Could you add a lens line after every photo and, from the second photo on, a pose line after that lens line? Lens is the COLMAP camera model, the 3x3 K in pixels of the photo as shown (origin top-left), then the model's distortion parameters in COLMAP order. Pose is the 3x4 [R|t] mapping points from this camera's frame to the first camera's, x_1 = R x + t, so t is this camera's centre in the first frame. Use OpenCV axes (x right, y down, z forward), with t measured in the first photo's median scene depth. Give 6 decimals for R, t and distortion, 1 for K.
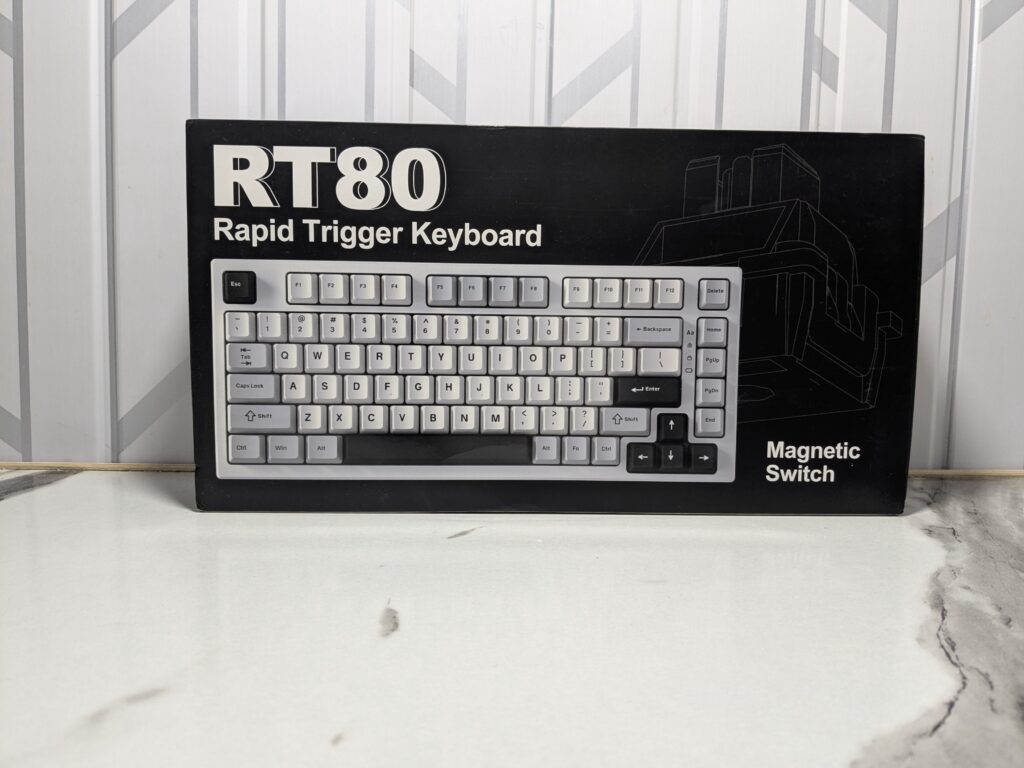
lens RADIAL K [[810.3, 0, 512.5], [0, 810.3, 377.9], [0, 0, 1]] dist [0.060064, -0.088011]
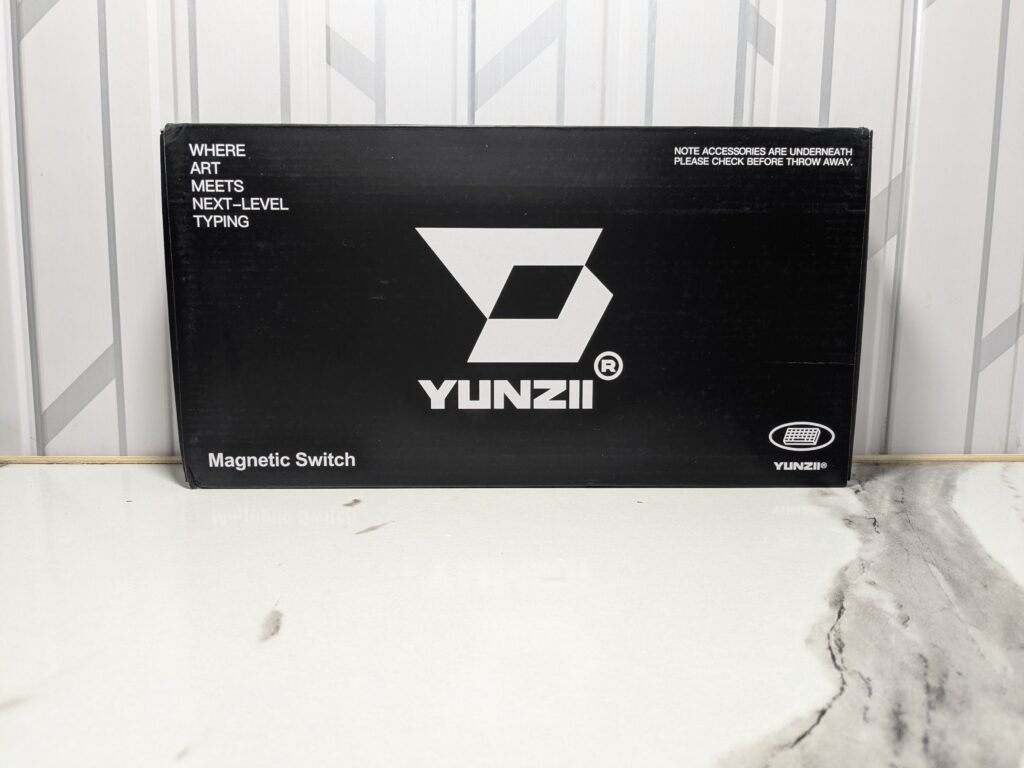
lens RADIAL K [[804.8, 0, 496.0], [0, 804.8, 395.9], [0, 0, 1]] dist [0.072772, -0.107462]
pose [[0.999871, -0.008703, -0.013487, 0.114966], [0.009442, 0.998400, 0.055751, -0.025325], [0.012981, -0.055871, 0.998354, 0.031847]]
